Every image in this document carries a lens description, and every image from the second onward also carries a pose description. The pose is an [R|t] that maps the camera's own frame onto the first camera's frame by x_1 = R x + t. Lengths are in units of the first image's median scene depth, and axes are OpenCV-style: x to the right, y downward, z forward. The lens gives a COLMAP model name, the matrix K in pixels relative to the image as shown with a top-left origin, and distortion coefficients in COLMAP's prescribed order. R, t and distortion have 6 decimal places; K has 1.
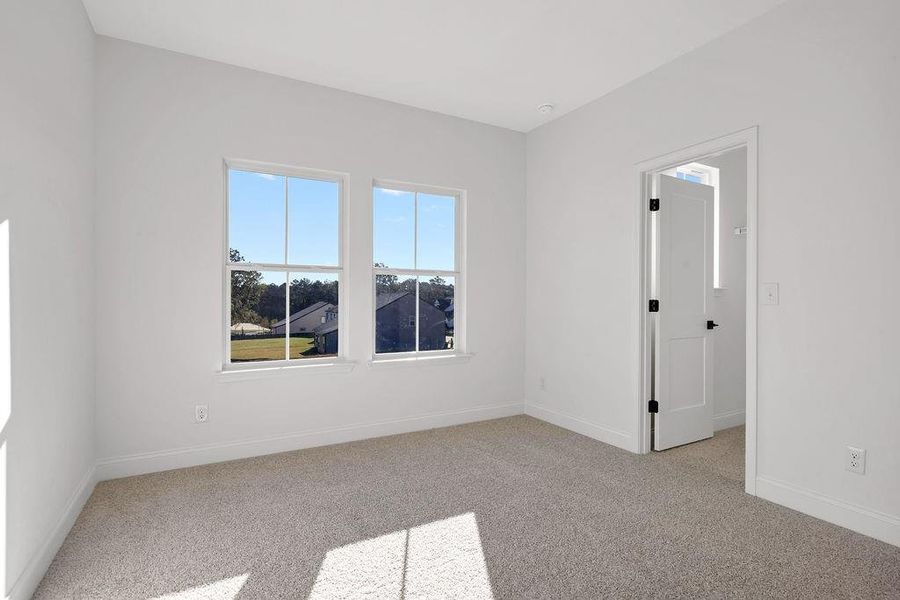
lens RADIAL K [[441.8, 0, 449.1], [0, 441.8, 304.2], [0, 0, 1]] dist [0.005440, 0.000308]
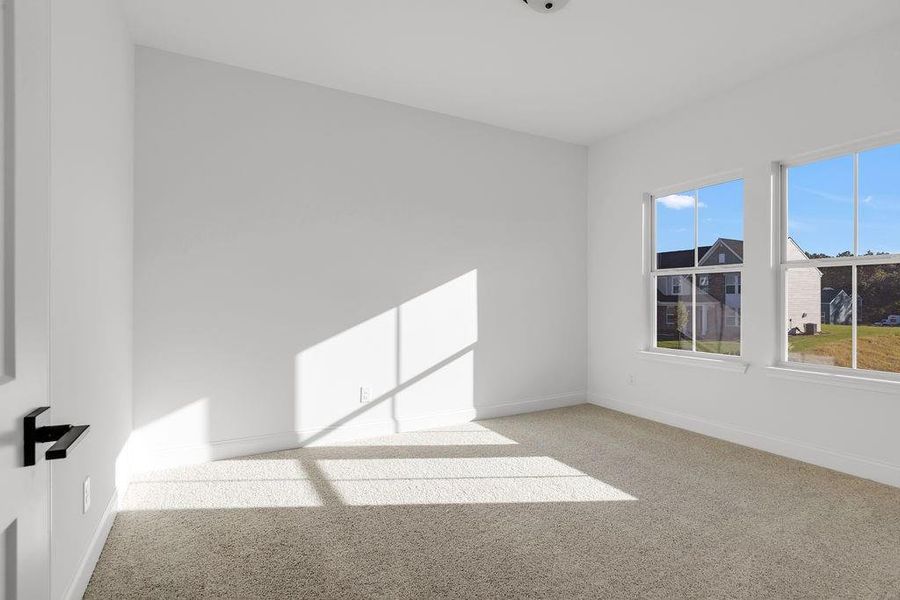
lens RADIAL K [[441.8, 0, 449.5], [0, 441.8, 295.8], [0, 0, 1]] dist [0.005440, 0.000308]
pose [[-0.016657, -0.008496, -0.999825, 0.721036], [0.000747, 0.999964, -0.008510, -0.007481], [0.999861, -0.000889, -0.016650, 0.357779]]
